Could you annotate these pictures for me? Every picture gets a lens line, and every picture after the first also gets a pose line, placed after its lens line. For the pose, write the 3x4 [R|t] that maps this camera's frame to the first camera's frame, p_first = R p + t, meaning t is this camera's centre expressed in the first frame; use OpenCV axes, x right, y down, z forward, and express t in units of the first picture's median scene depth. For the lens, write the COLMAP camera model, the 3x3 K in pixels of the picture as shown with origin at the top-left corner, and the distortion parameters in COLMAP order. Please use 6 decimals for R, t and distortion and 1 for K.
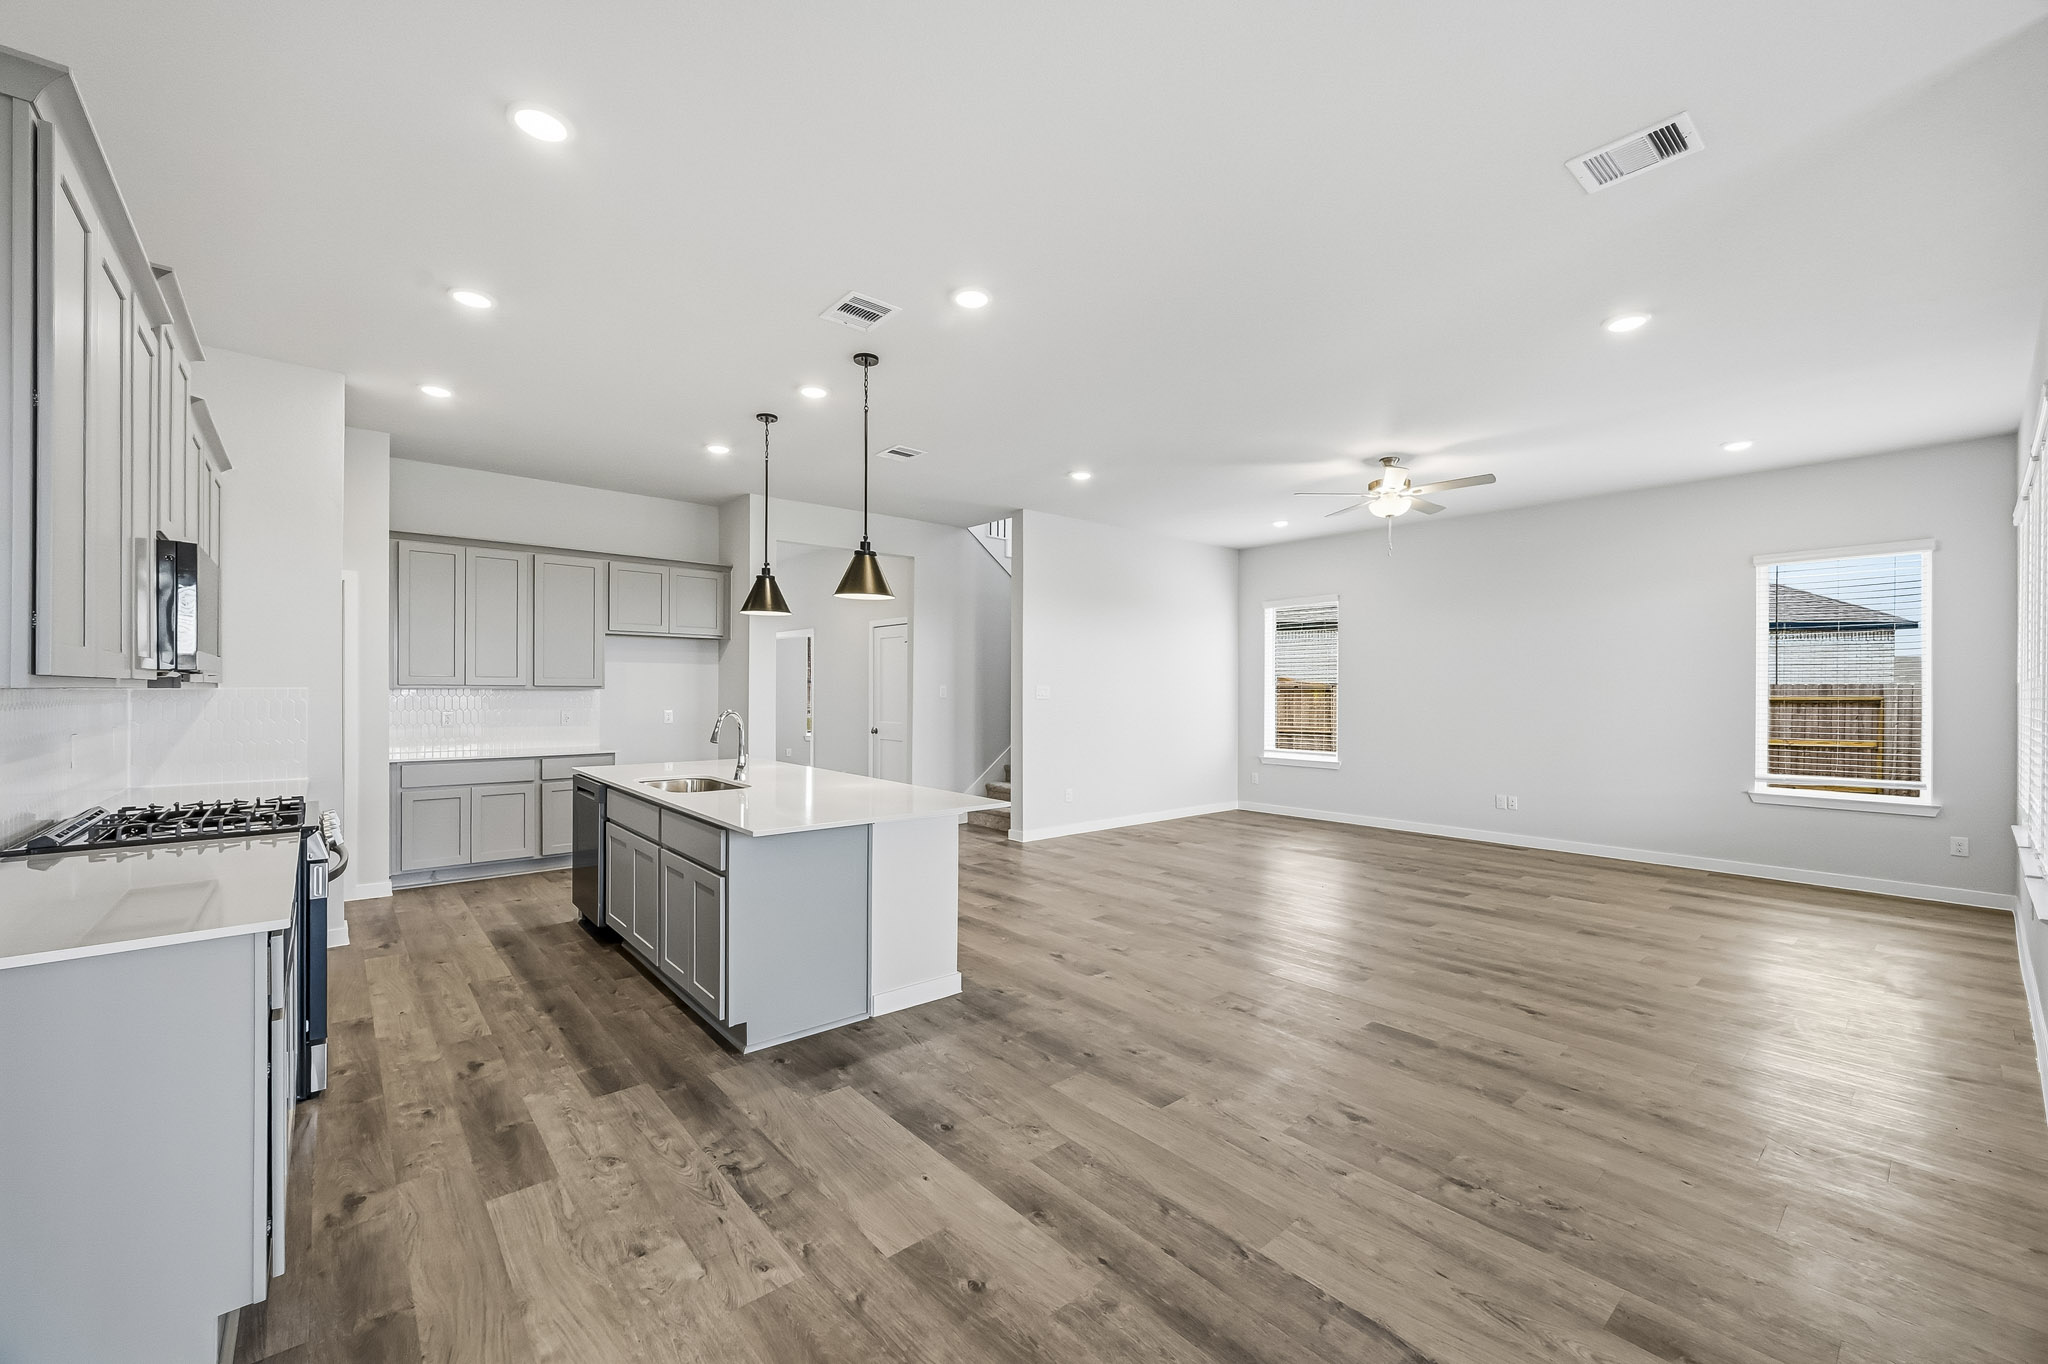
lens RADIAL K [[808.7, 0, 1019.5], [0, 808.7, 695.5], [0, 0, 1]] dist [-0.000254, 0.000695]
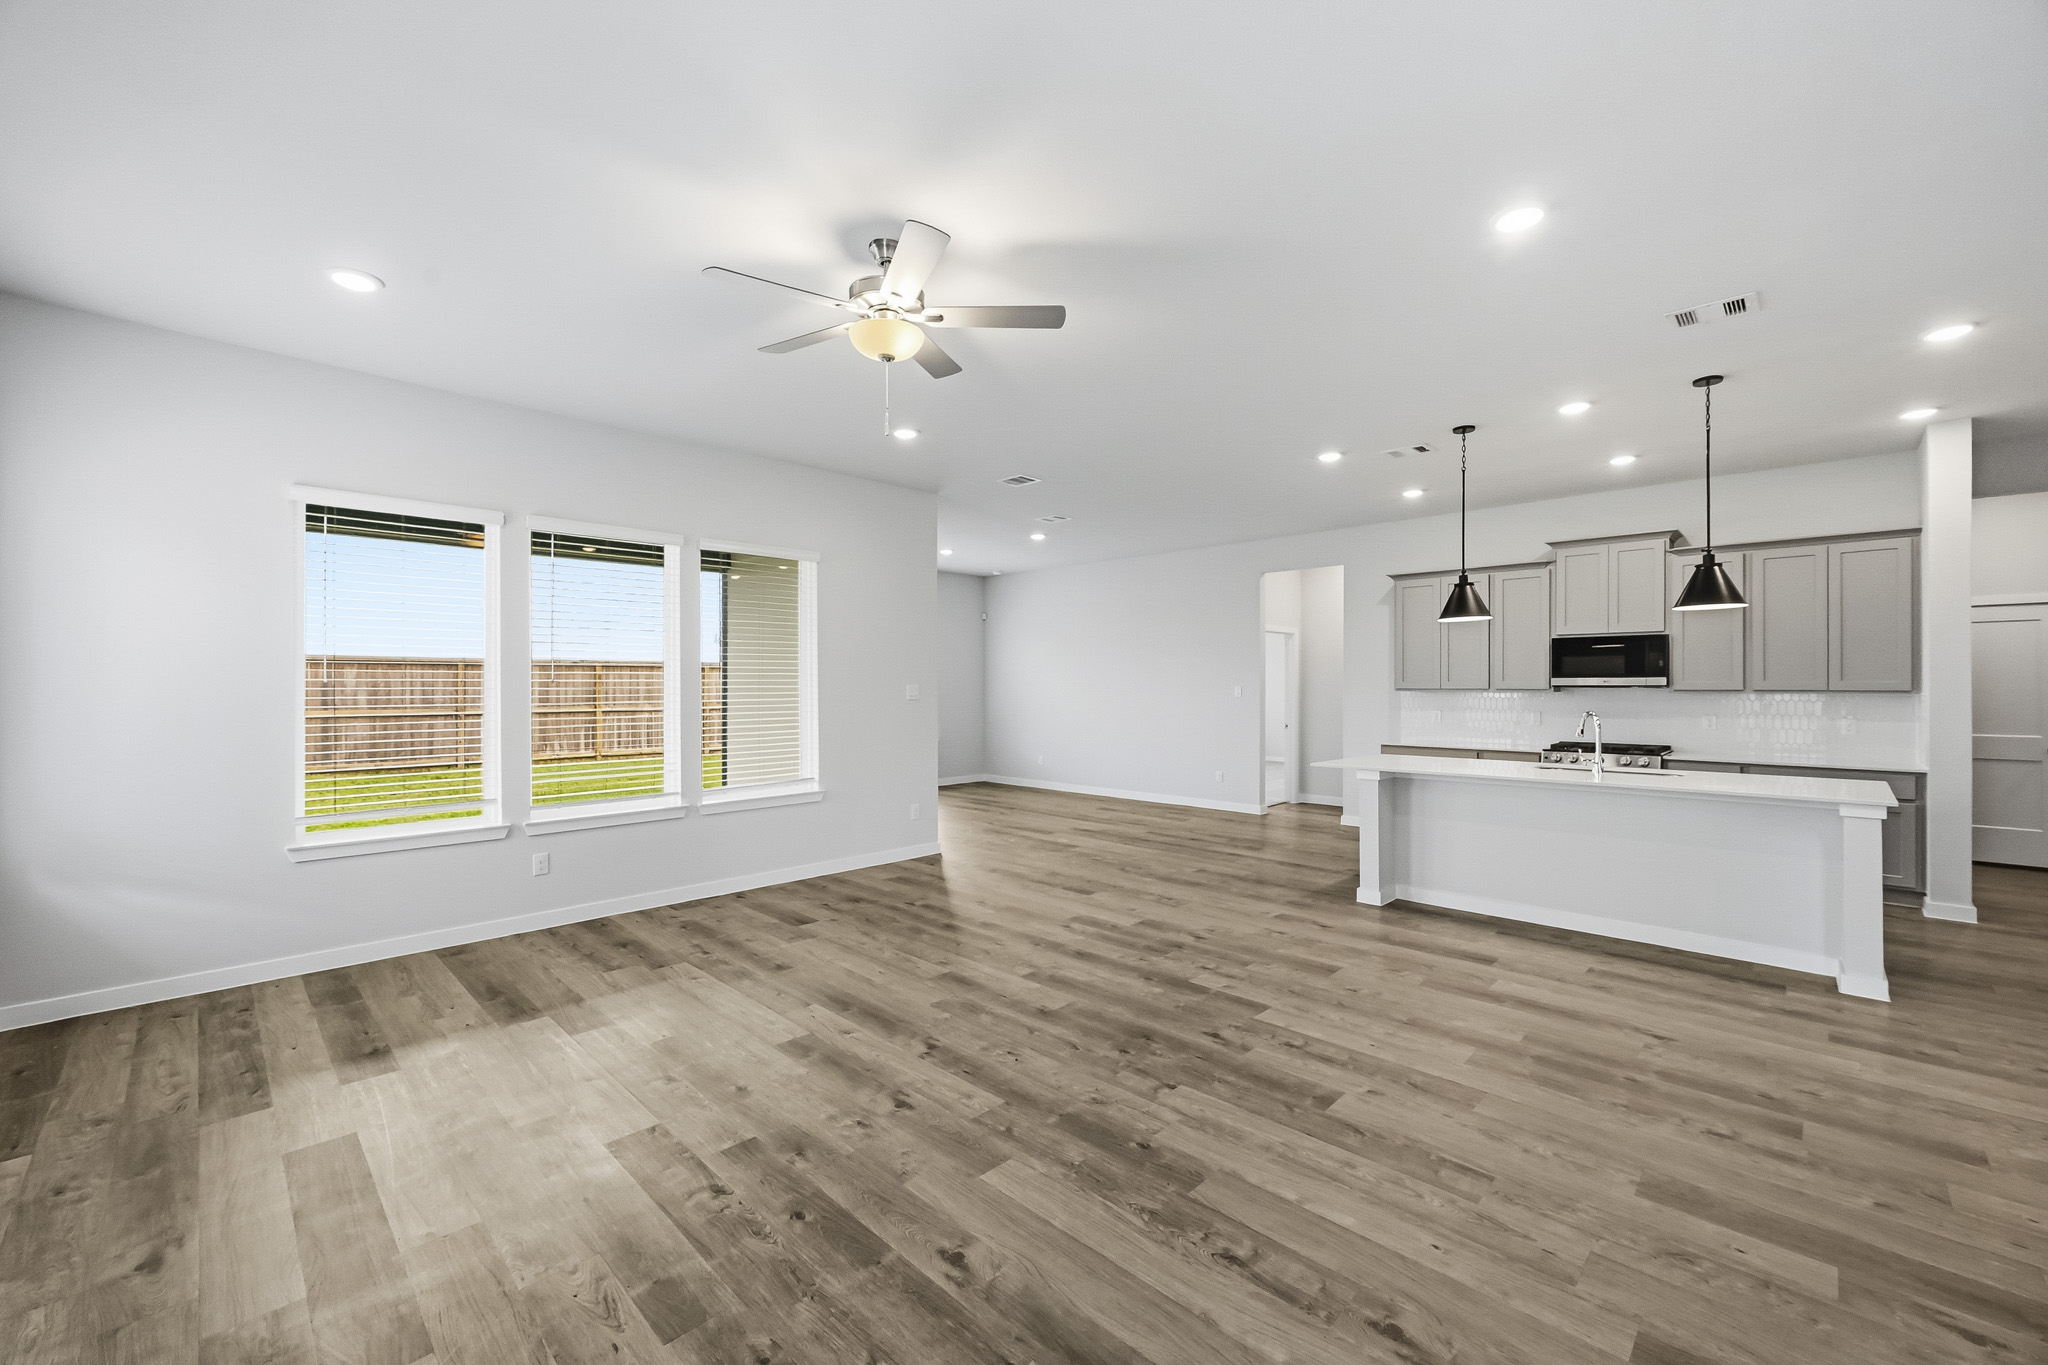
lens RADIAL K [[808.7, 0, 1017.6], [0, 808.7, 684.2], [0, 0, 1]] dist [-0.000254, 0.000695]
pose [[-0.997050, -0.003445, -0.076678, 0.575385], [-0.003156, 0.999987, -0.003892, -0.014499], [0.076691, -0.003639, -0.997048, 2.132212]]
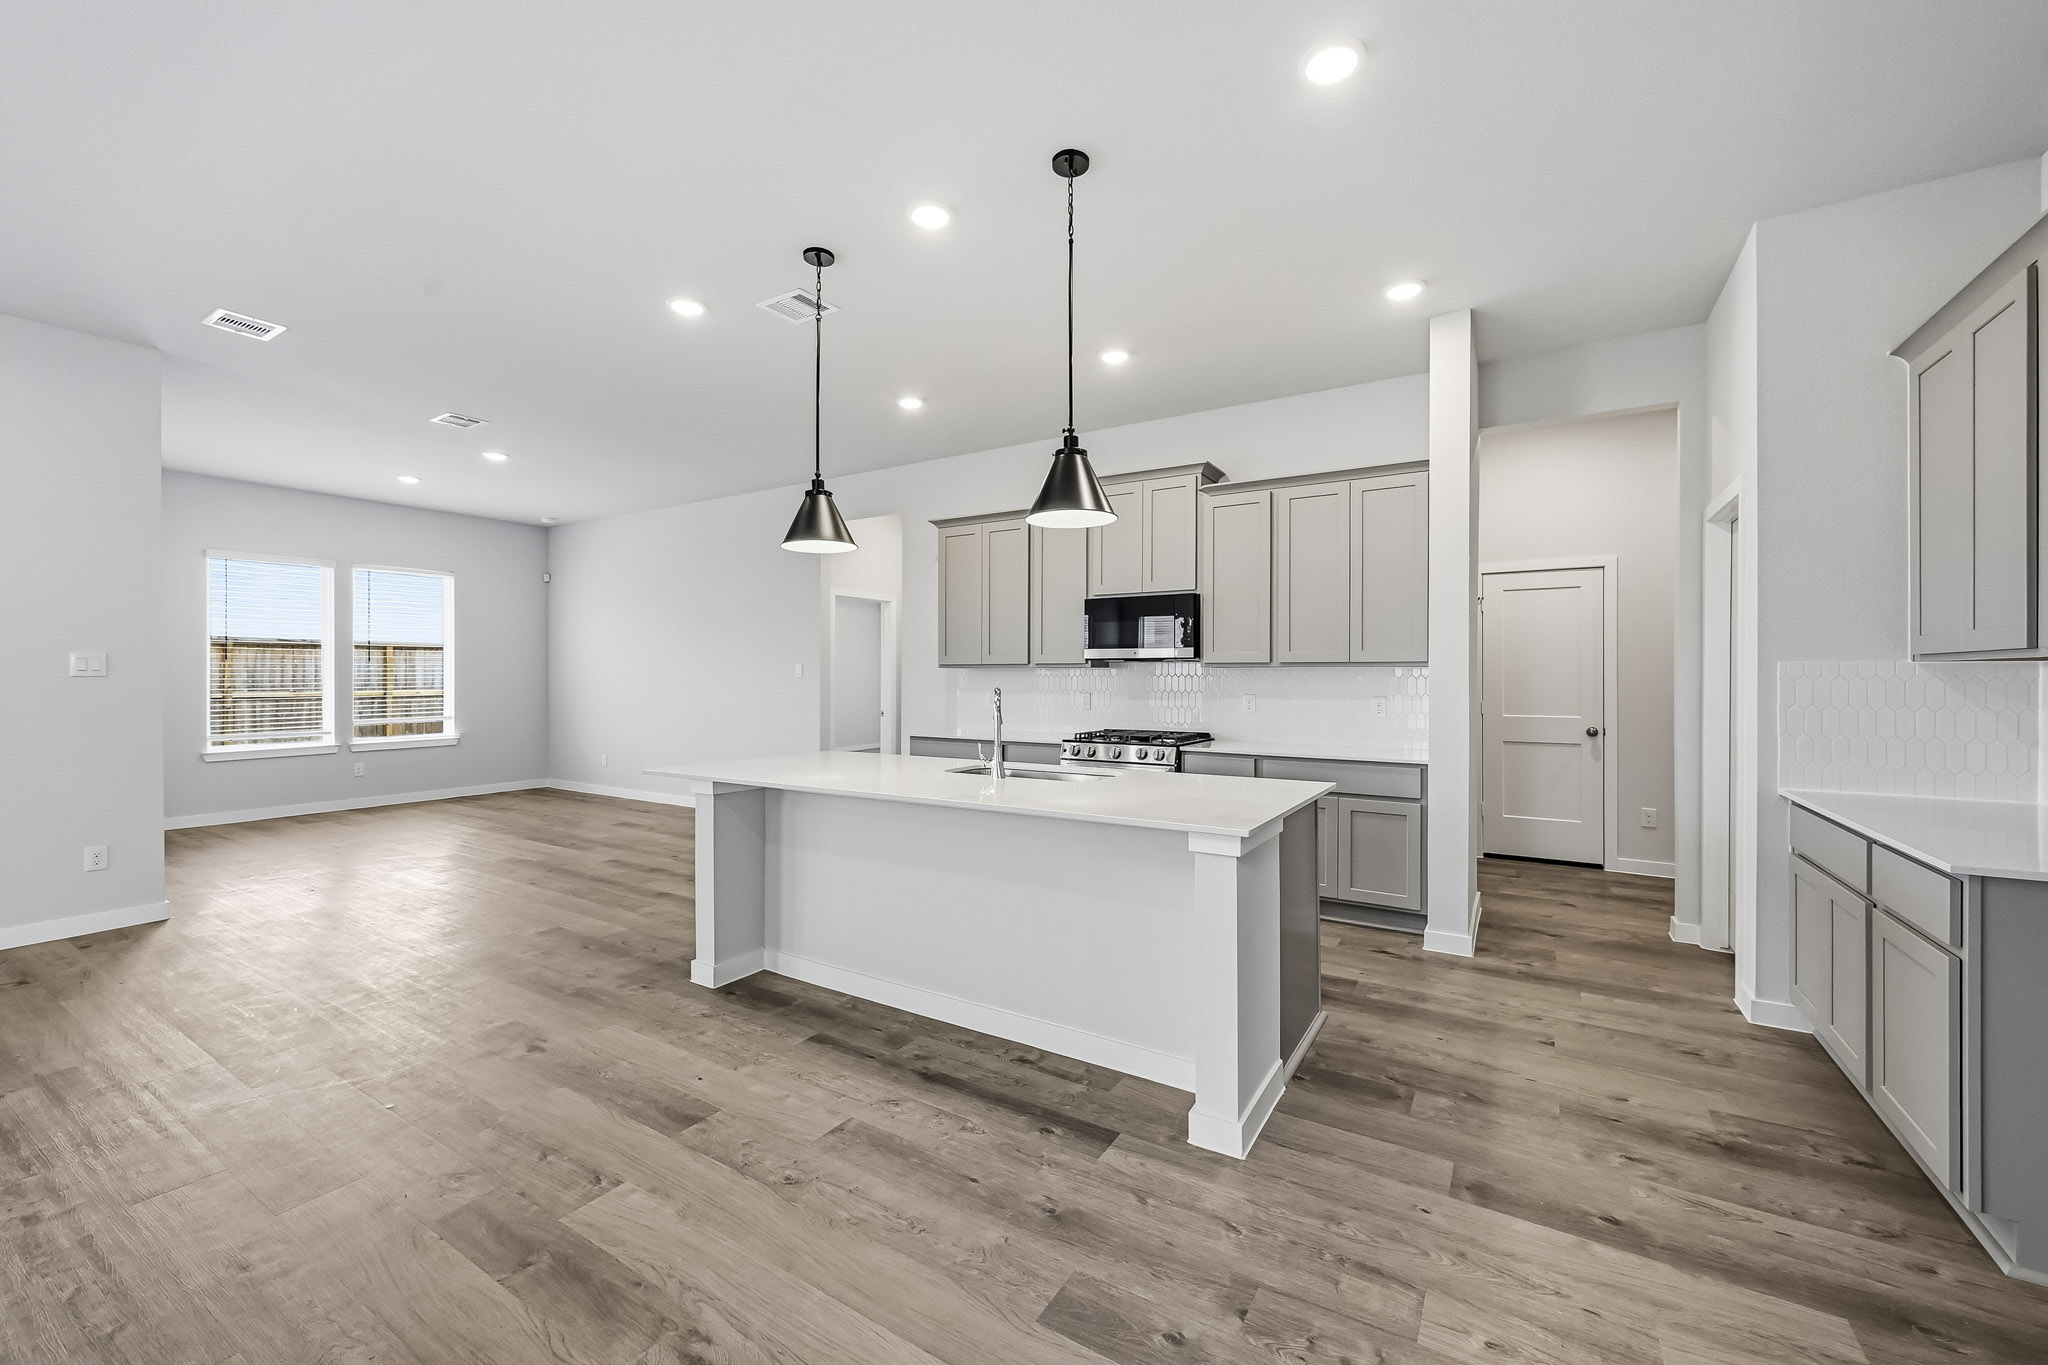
lens RADIAL K [[808.7, 0, 1022.6], [0, 808.7, 674.0], [0, 0, 1]] dist [-0.000254, 0.000695]
pose [[-0.954312, -0.005249, -0.298767, -0.139363], [-0.003817, 0.999978, -0.005377, 0.009682], [0.298789, -0.003990, -0.954311, 1.790327]]
